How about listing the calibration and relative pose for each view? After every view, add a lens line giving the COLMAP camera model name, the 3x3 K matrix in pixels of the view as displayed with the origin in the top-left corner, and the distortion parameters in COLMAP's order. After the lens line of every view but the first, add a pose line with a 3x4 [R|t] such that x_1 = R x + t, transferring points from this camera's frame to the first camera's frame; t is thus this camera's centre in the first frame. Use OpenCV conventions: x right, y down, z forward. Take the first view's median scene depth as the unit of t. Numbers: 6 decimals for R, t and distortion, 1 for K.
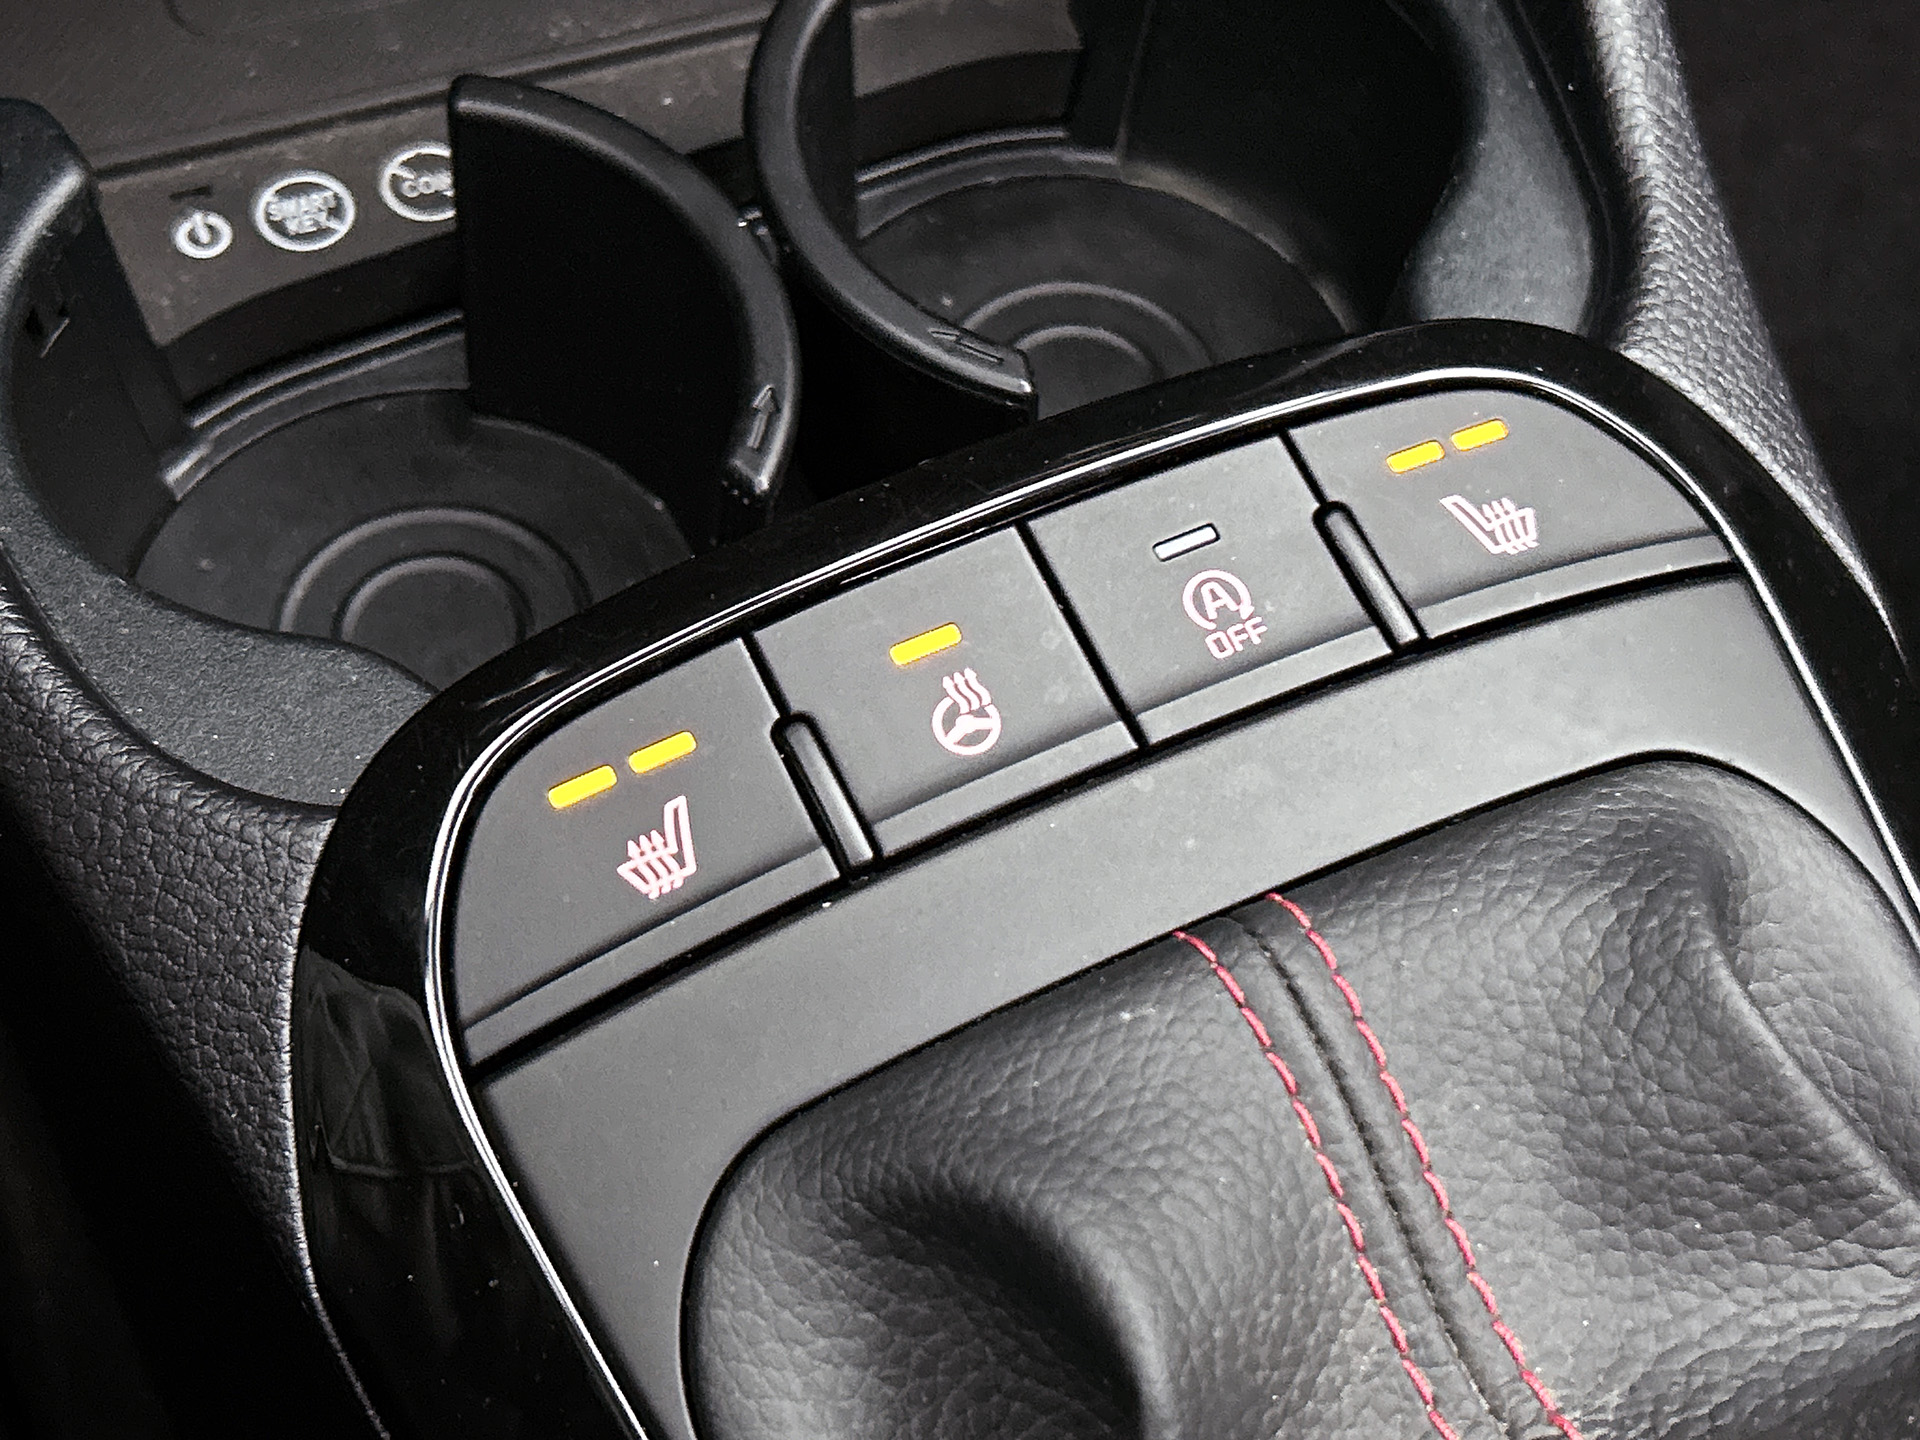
lens RADIAL K [[2394.0, 0, 960.0], [0, 2394.0, 720.0], [0, 0, 1]] dist [0.067297, -0.031708]
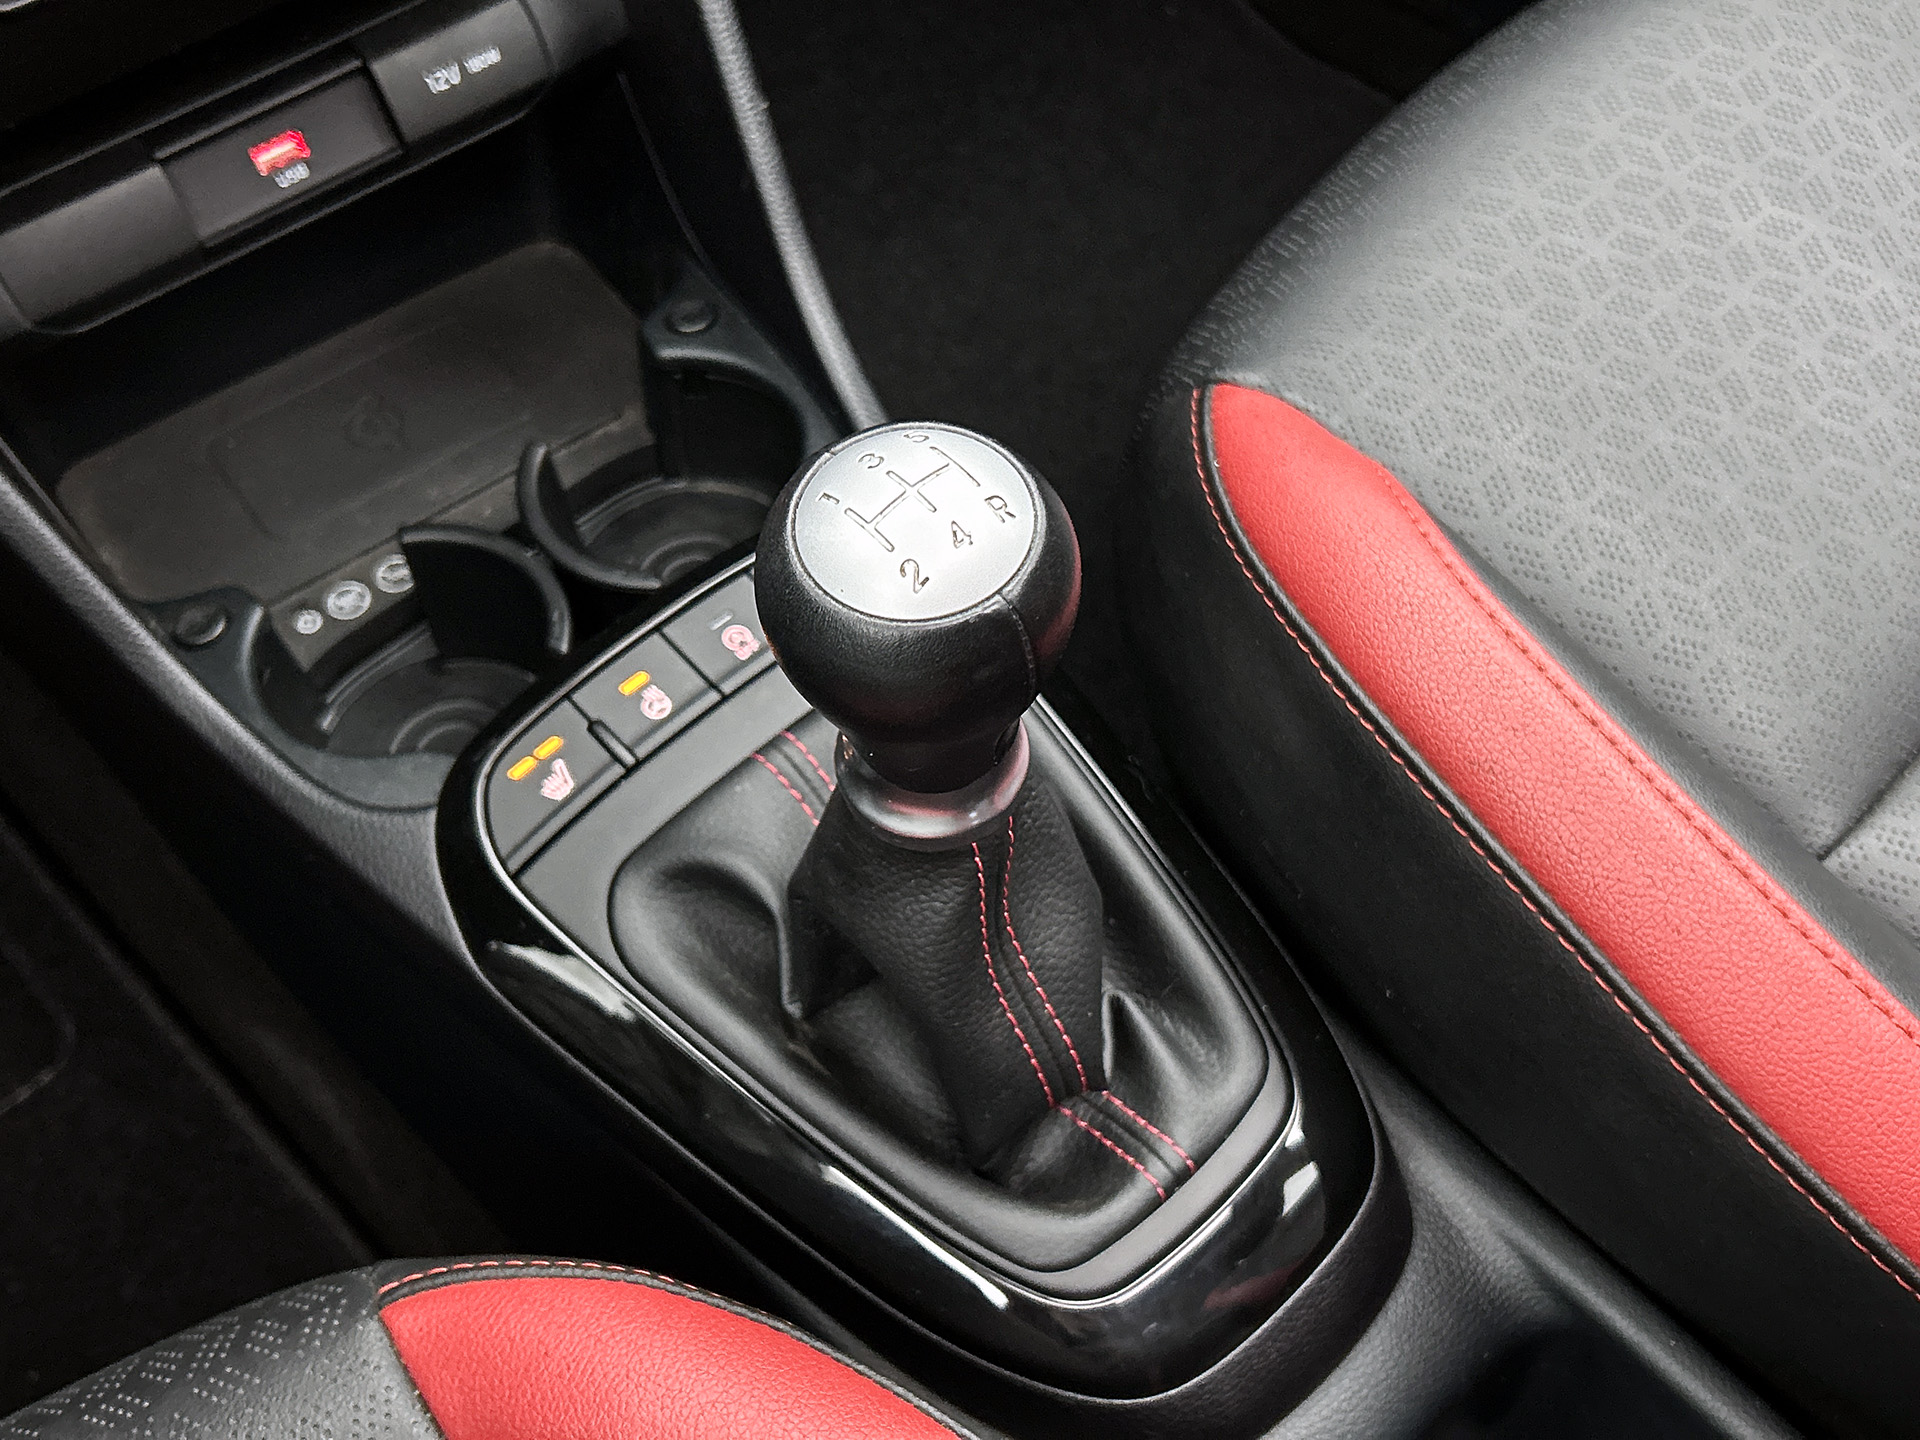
lens RADIAL K [[1962.4, 0, 960.0], [0, 1962.4, 720.0], [0, 0, 1]] dist [-0.000080, 0.000877]
pose [[0.958131, -0.275843, 0.076777, 0.127015], [0.281439, 0.956625, -0.075244, 0.227227], [-0.052691, 0.093701, 0.994205, -0.987427]]
